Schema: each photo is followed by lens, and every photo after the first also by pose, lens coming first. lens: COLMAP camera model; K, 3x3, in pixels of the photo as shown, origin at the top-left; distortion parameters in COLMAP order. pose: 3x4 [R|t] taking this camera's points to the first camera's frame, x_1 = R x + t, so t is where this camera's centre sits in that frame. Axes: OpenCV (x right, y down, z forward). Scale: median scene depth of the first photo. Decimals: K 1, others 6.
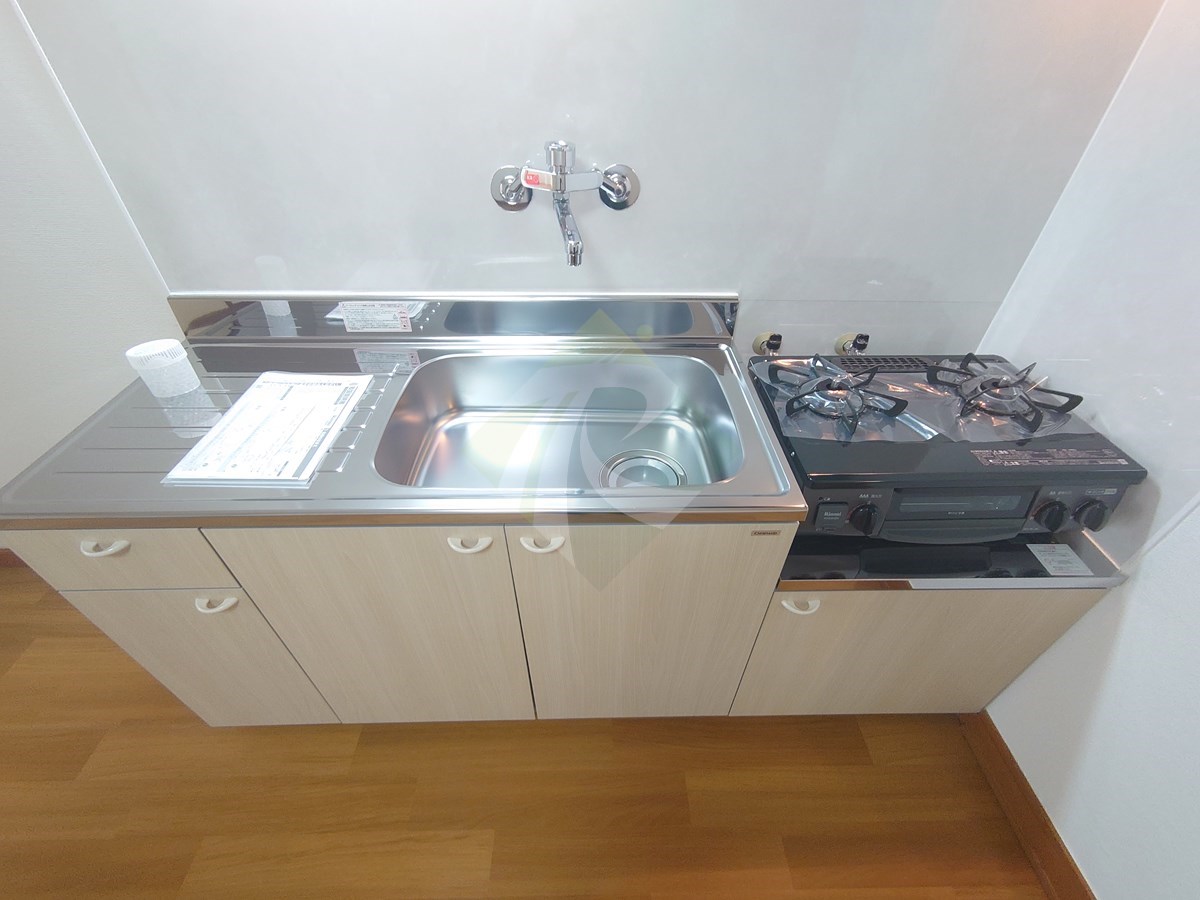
lens RADIAL K [[518.2, 0, 601.0], [0, 518.2, 452.8], [0, 0, 1]] dist [0.003403, -0.001707]
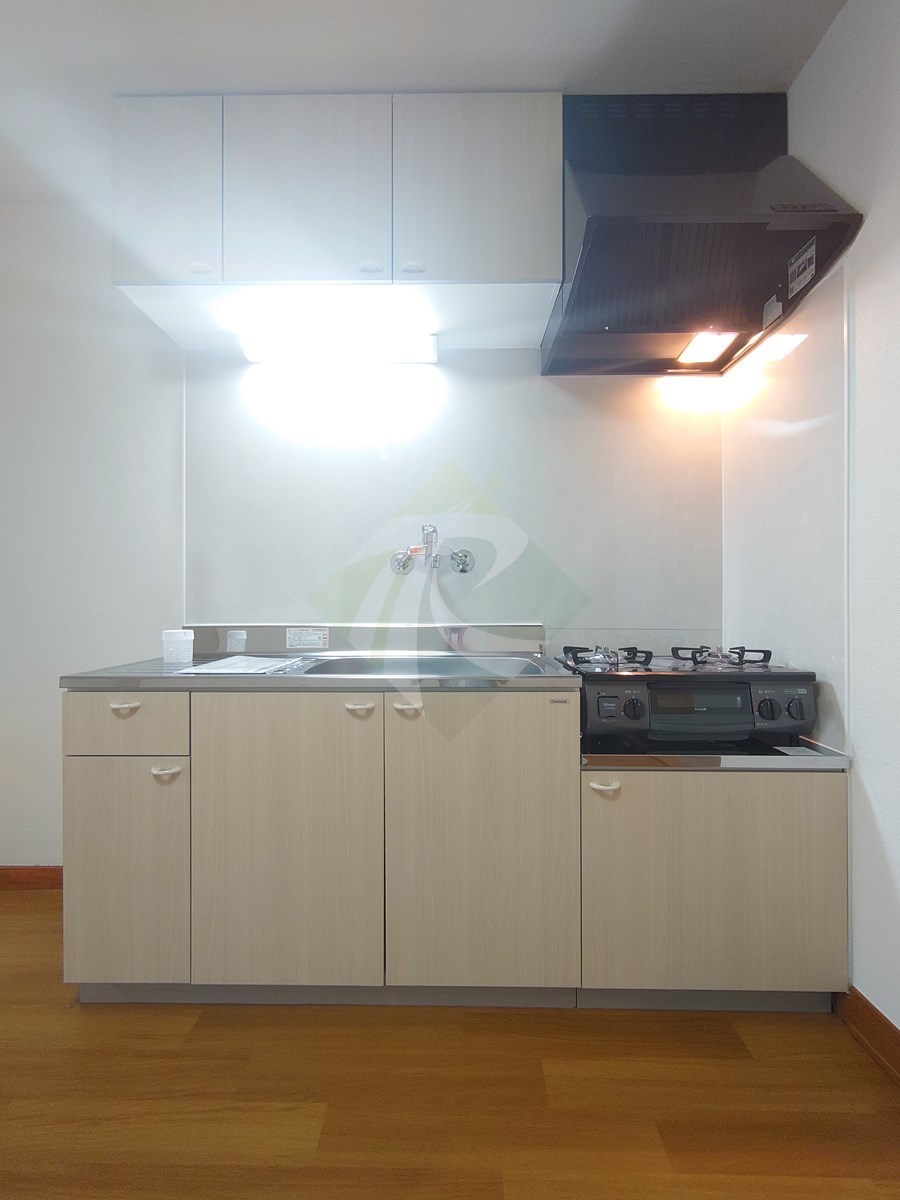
lens RADIAL K [[518.2, 0, 446.2], [0, 518.2, 600.9], [0, 0, 1]] dist [0.003403, -0.001707]
pose [[0.998983, -0.009609, -0.044053, 0.046682], [-0.020930, 0.766563, -0.641828, 0.645983], [0.039937, 0.642097, 0.765582, -0.237253]]
